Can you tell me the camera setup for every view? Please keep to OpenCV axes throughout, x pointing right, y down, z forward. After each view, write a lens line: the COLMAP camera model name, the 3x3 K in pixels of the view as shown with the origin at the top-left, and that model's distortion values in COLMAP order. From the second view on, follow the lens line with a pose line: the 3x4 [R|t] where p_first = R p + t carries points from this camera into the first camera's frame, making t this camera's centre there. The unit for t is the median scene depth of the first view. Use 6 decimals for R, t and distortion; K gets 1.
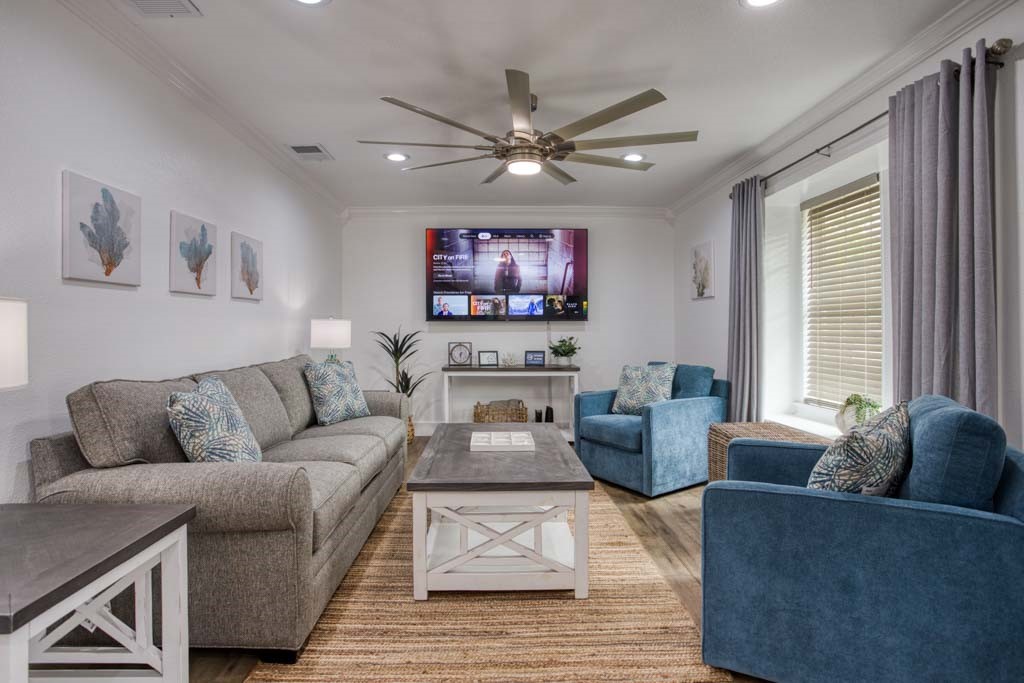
lens RADIAL K [[504.4, 0, 499.8], [0, 504.4, 330.0], [0, 0, 1]] dist [-0.019048, 0.001409]
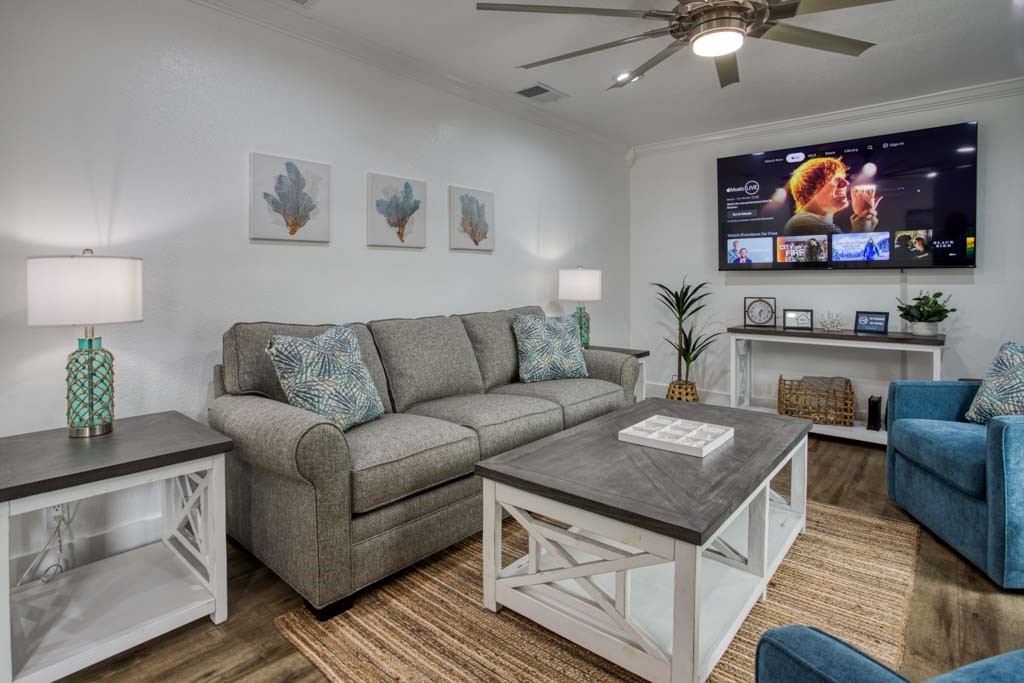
lens RADIAL K [[524.2, 0, 512.8], [0, 524.2, 286.9], [0, 0, 1]] dist [-0.075902, 0.046831]
pose [[0.763099, 0.010096, -0.646203, 0.254199], [-0.003104, 0.999924, 0.011957, 0.000206], [0.646274, -0.007118, 0.763072, 0.238410]]
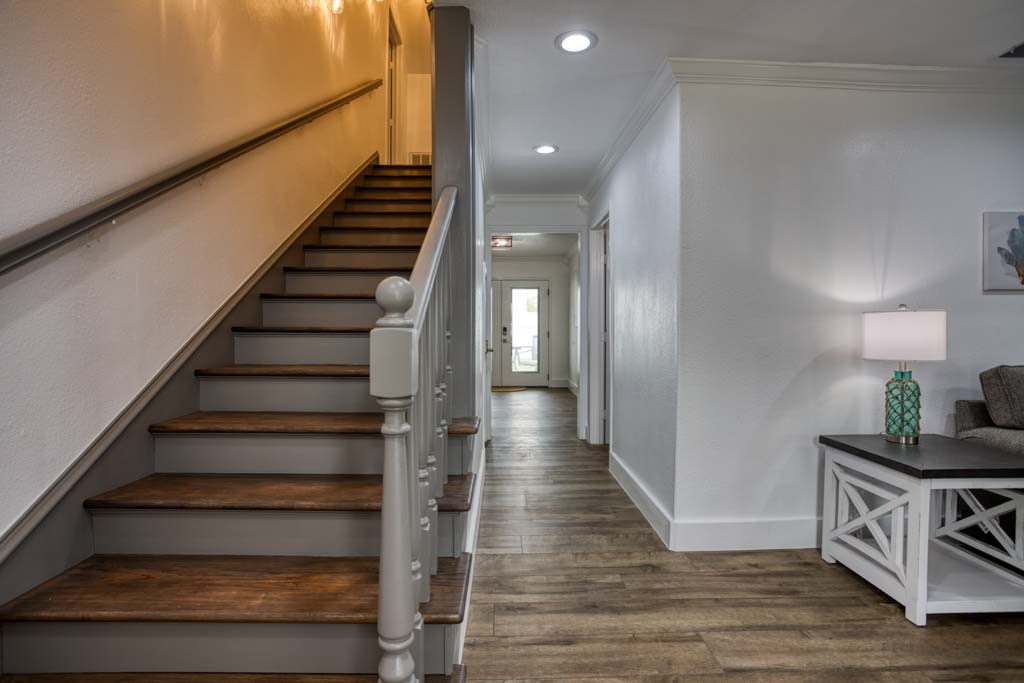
lens RADIAL K [[504.4, 0, 499.8], [0, 504.4, 330.0], [0, 0, 1]] dist [-0.019048, 0.001409]
pose [[0.001464, 0.004518, -0.999989, 0.272566], [-0.004016, 0.999982, 0.004512, 0.002977], [0.999991, 0.004009, 0.001483, -0.190335]]
